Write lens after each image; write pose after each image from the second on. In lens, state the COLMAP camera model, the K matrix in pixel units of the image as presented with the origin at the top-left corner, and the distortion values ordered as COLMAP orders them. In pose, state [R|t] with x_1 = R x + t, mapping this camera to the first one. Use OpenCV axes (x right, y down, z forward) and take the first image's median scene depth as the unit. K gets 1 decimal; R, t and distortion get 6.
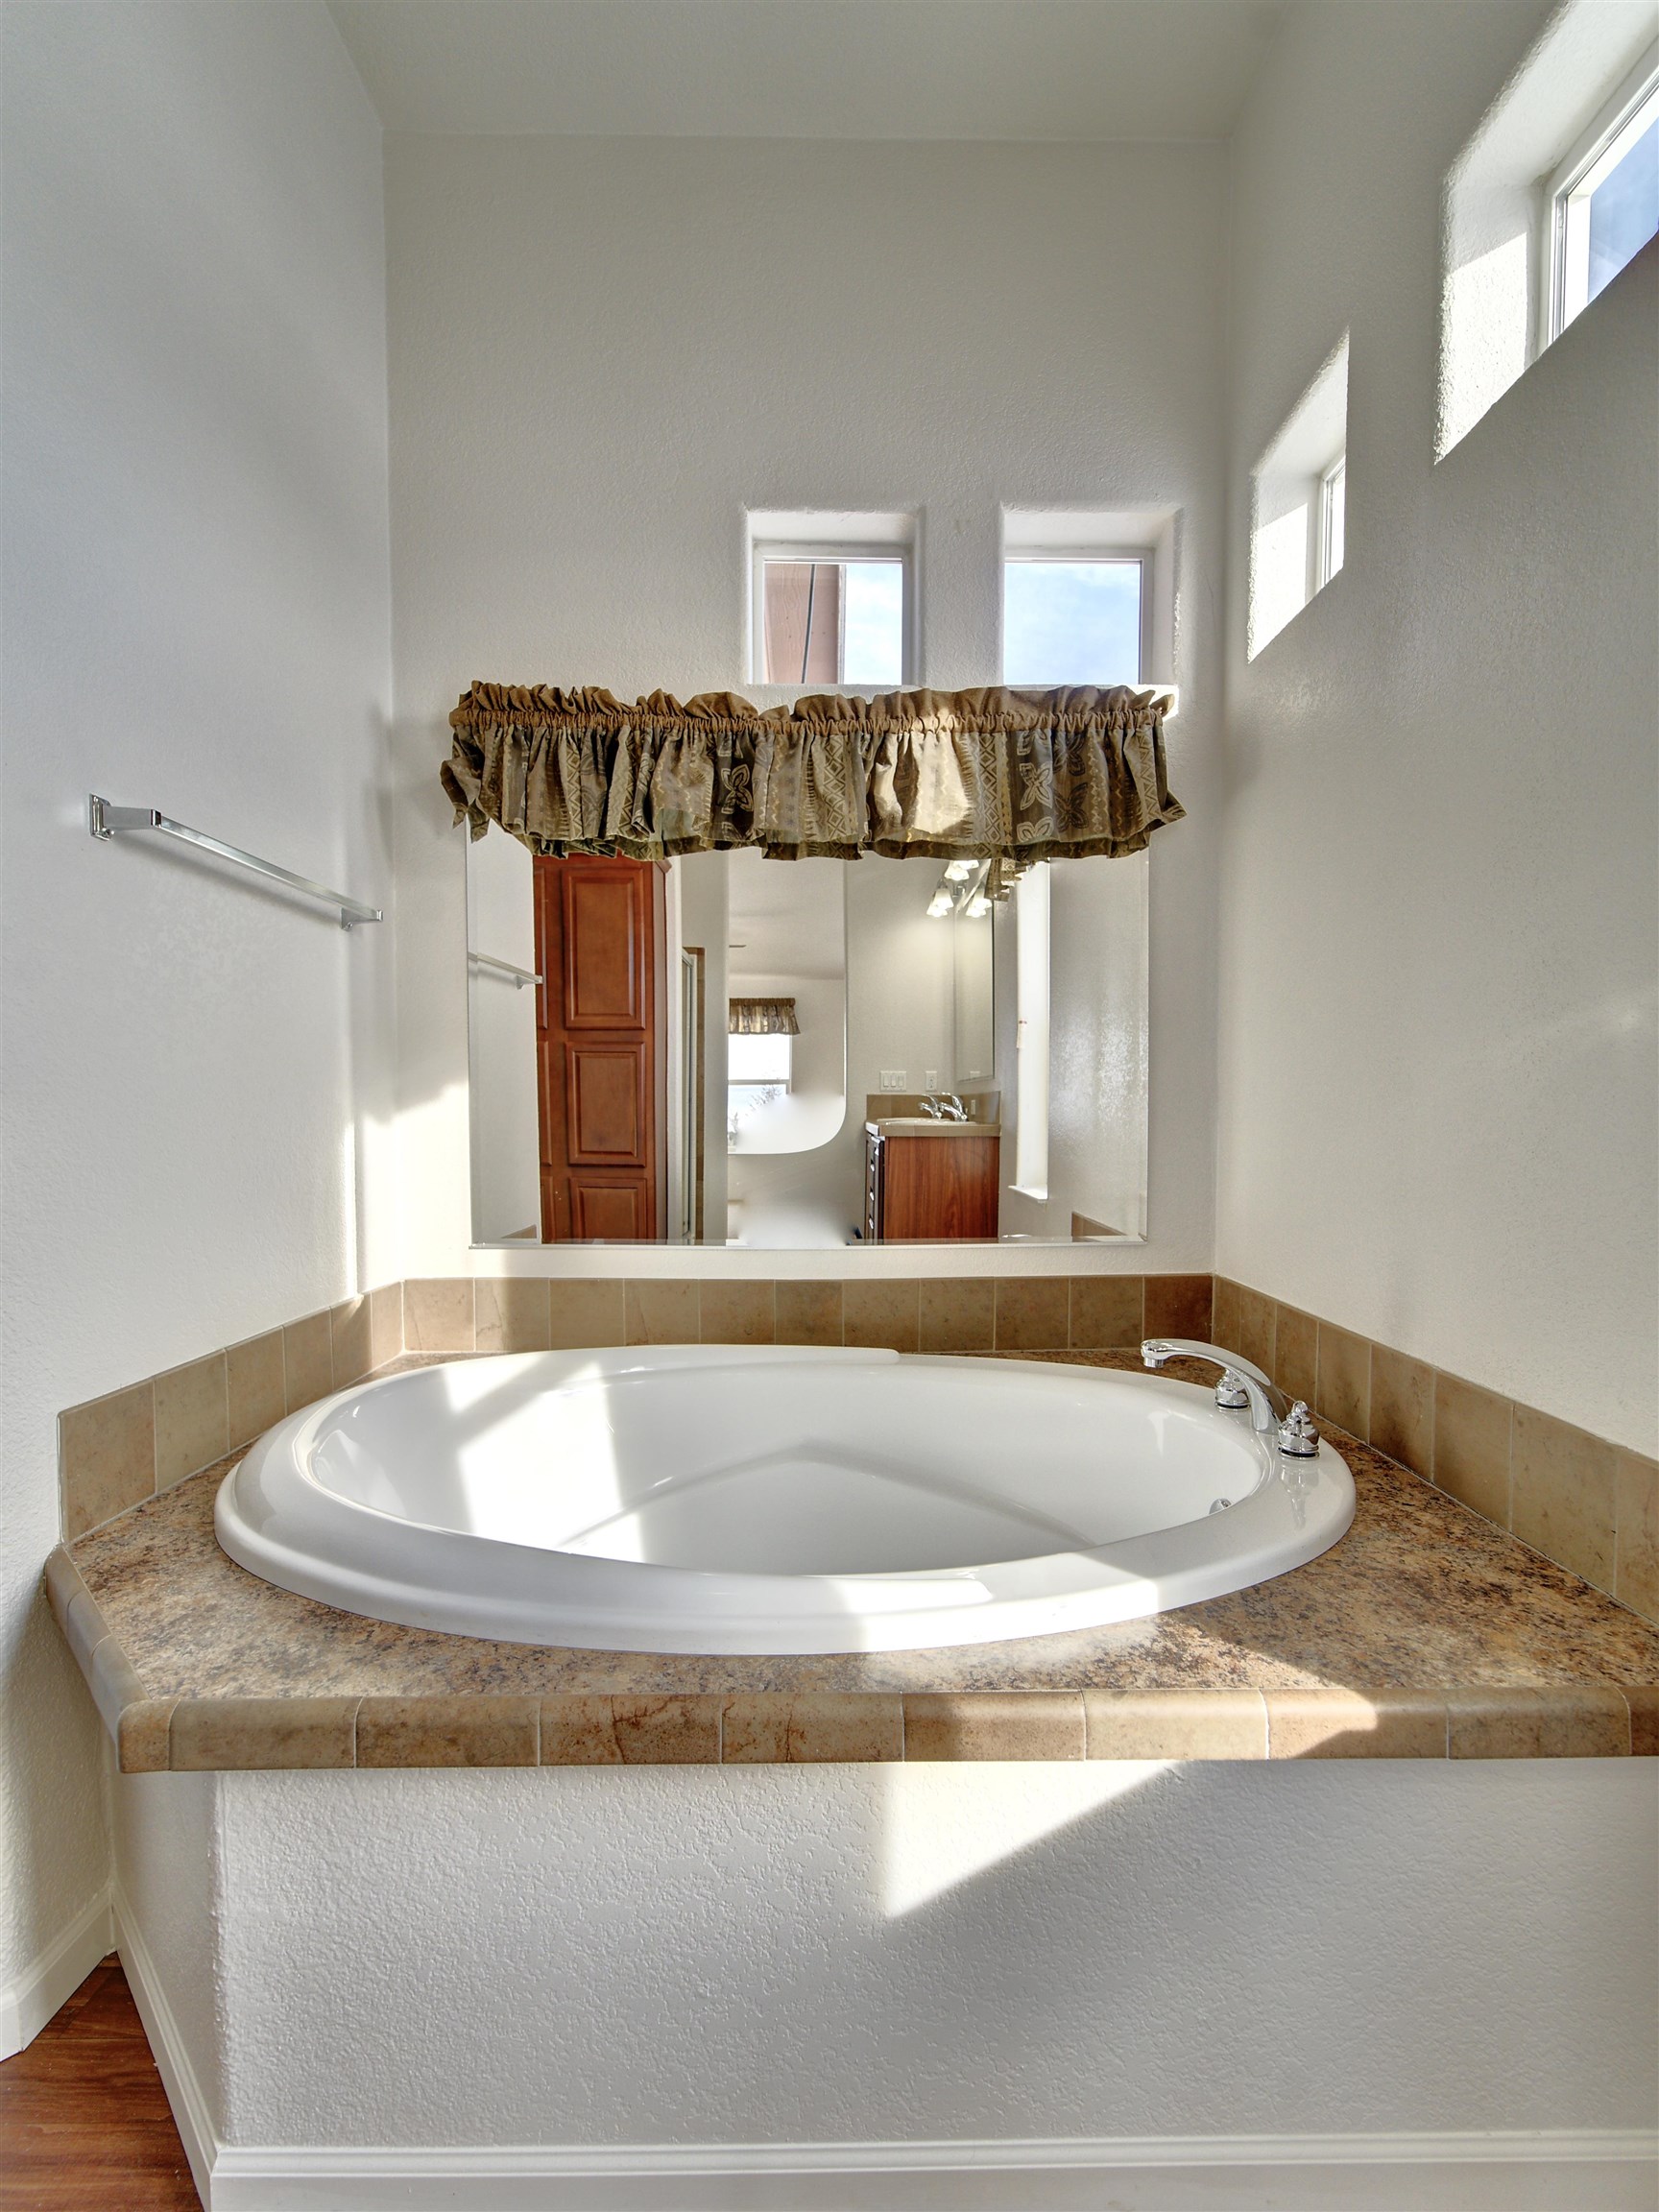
lens RADIAL K [[1025.7, 0, 836.2], [0, 1025.7, 1109.6], [0, 0, 1]] dist [-0.030927, 0.000330]
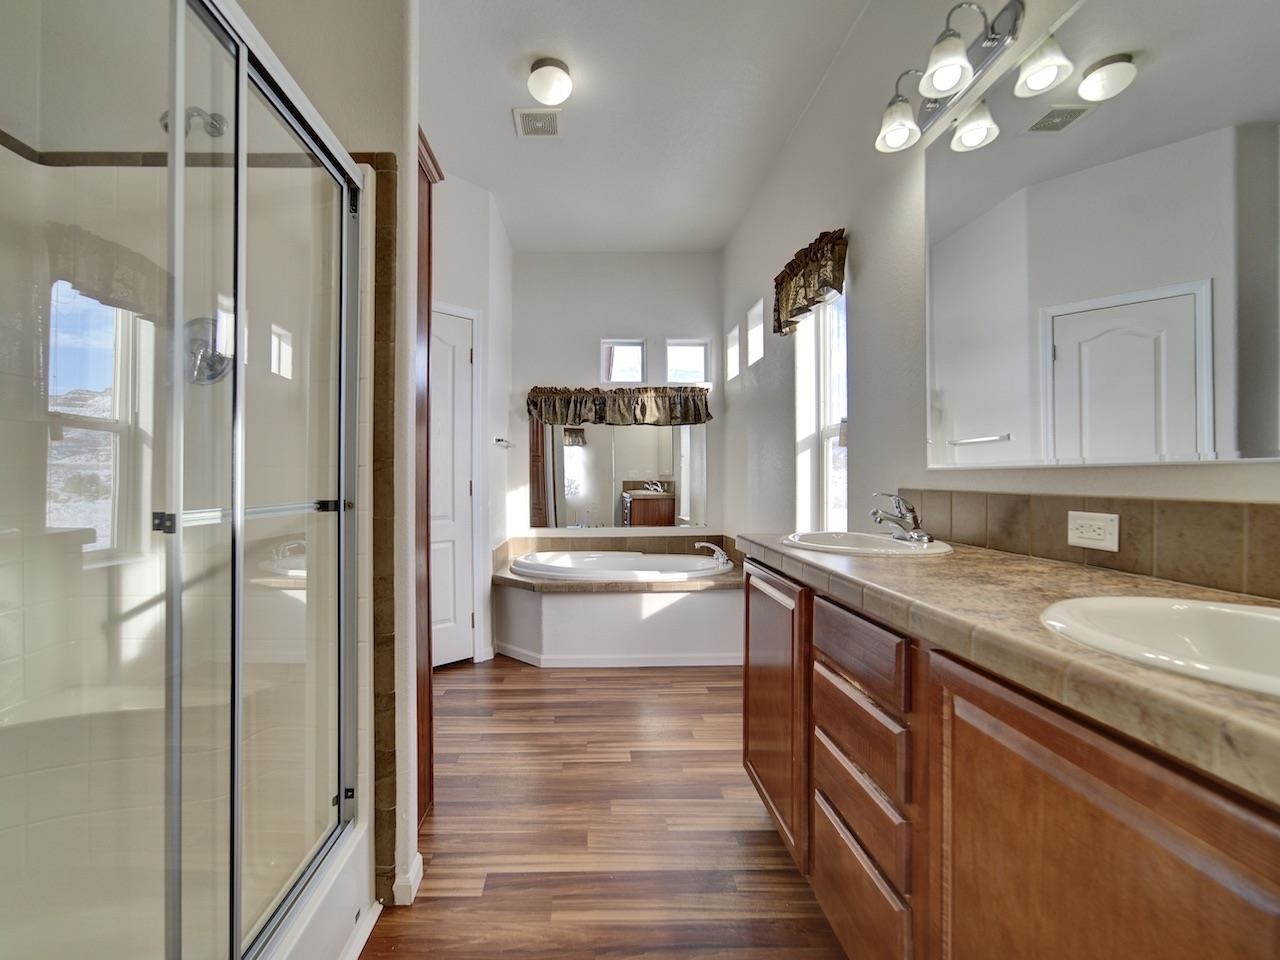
lens RADIAL K [[593.5, 0, 640.0], [0, 593.5, 480.0], [0, 0, 1]] dist [-0.030927, 0.000330]
pose [[0.996963, -0.004756, 0.077731, -0.122999], [0.005040, 0.999981, -0.003465, -0.039605], [-0.077713, 0.003847, 0.996968, -1.281223]]
